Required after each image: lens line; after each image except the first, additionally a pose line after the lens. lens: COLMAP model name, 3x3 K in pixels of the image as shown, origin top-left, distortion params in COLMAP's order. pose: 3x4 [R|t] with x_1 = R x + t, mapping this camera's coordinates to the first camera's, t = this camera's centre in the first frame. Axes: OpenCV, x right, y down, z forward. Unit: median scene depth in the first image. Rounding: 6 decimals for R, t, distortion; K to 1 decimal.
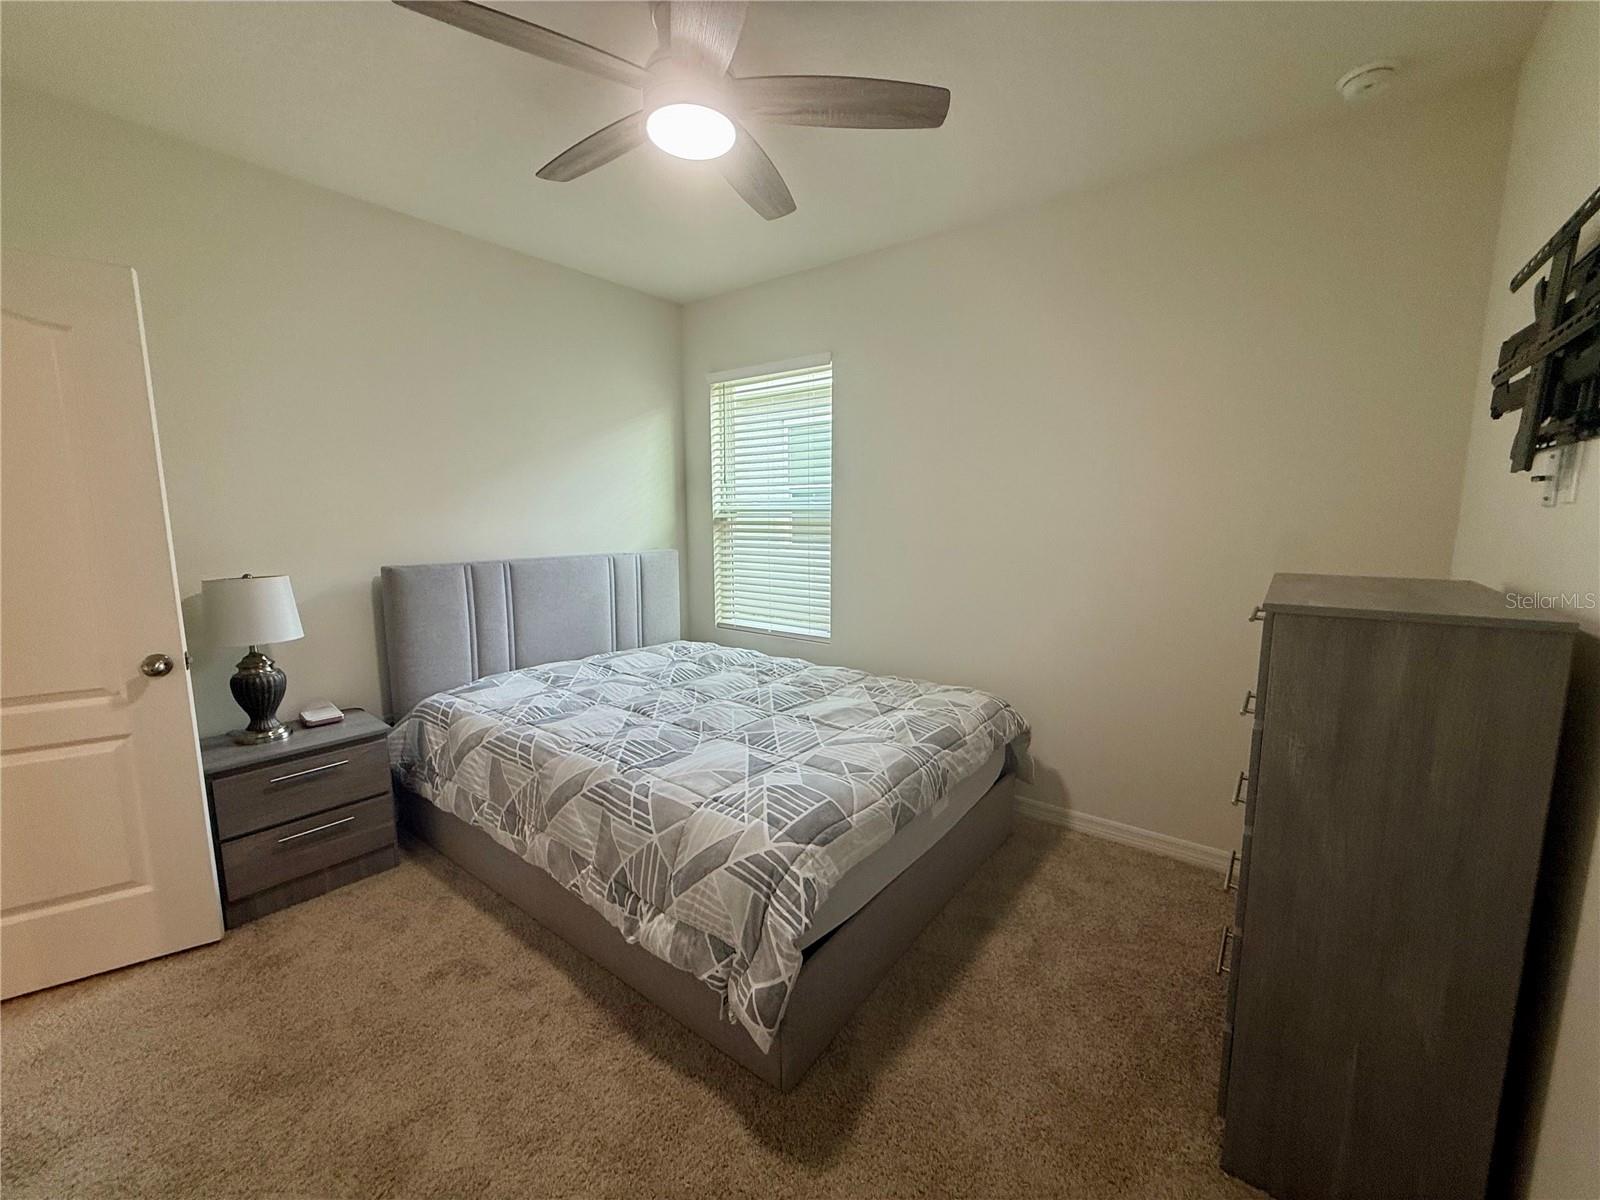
lens RADIAL K [[637.6, 0, 798.1], [0, 637.6, 602.0], [0, 0, 1]] dist [-0.003448, 0.001075]
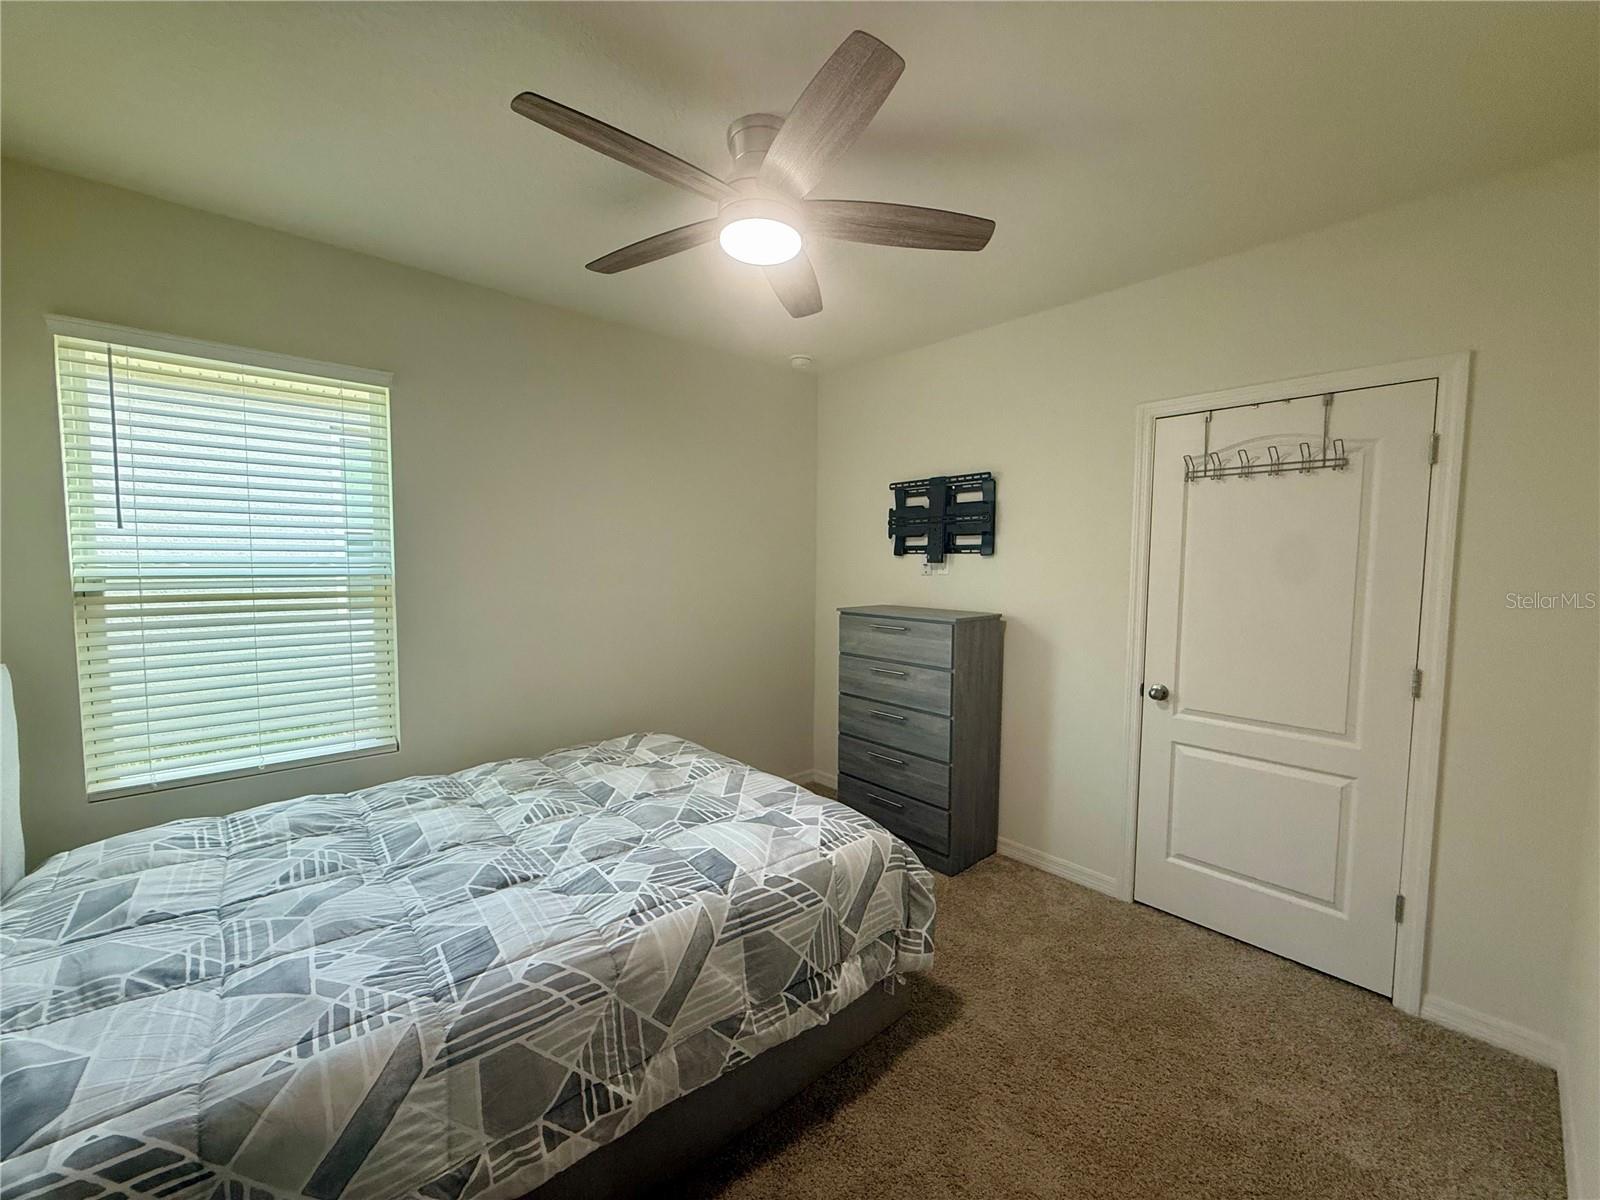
lens RADIAL K [[637.6, 0, 802.3], [0, 637.6, 596.7], [0, 0, 1]] dist [-0.003448, 0.001075]
pose [[0.187799, -0.057771, 0.980507, -0.898395], [0.129339, 0.991030, 0.033618, -0.120732], [-0.973654, 0.120505, 0.193586, 0.570172]]
